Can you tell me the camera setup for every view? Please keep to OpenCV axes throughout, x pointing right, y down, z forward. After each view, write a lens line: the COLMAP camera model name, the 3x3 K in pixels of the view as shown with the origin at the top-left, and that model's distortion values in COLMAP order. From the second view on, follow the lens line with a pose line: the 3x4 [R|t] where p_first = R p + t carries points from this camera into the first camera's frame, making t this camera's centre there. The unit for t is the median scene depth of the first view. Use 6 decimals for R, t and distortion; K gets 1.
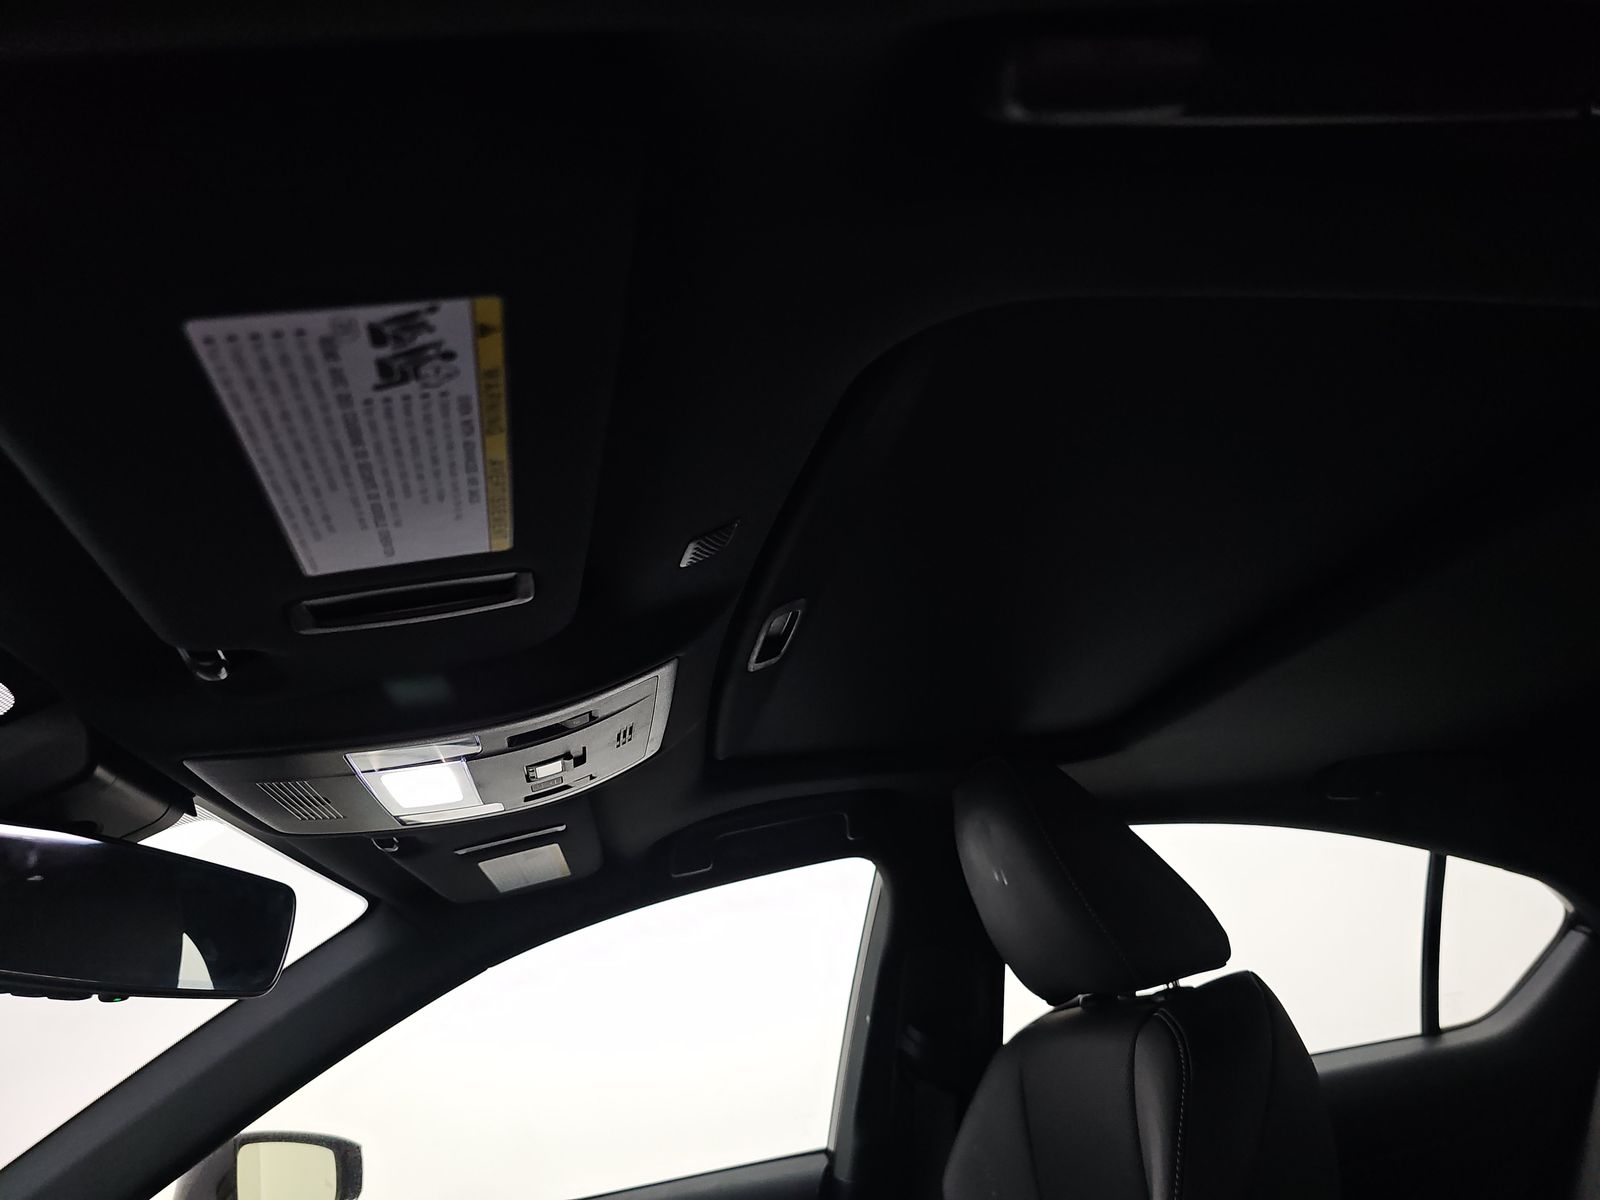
lens RADIAL K [[1065.1, 0, 788.5], [0, 1065.1, 599.2], [0, 0, 1]] dist [0.053878, -0.057676]
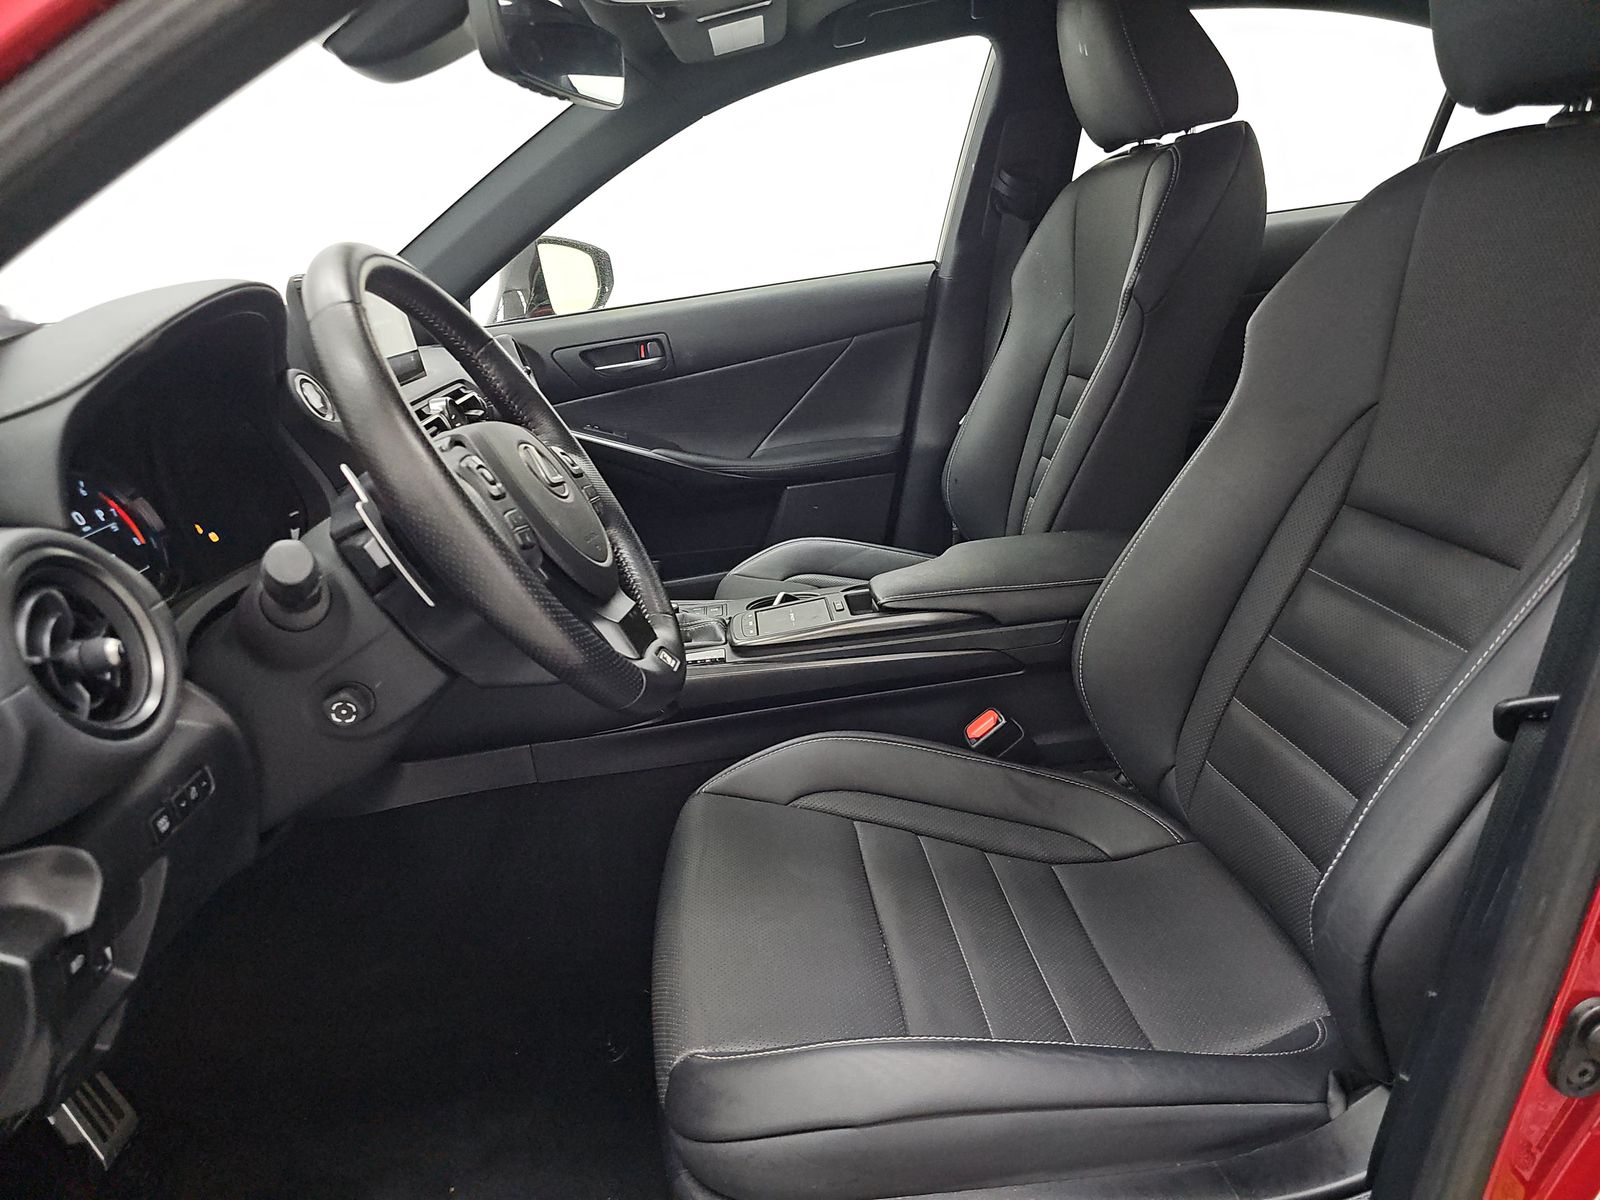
lens RADIAL K [[1065.1, 0, 788.5], [0, 1065.1, 599.2], [0, 0, 1]] dist [0.053878, -0.057676]
pose [[0.994808, 0.057858, -0.083719, -0.014318], [0.009731, 0.764809, 0.644184, -0.074495], [0.101301, -0.641654, 0.760275, -0.437898]]
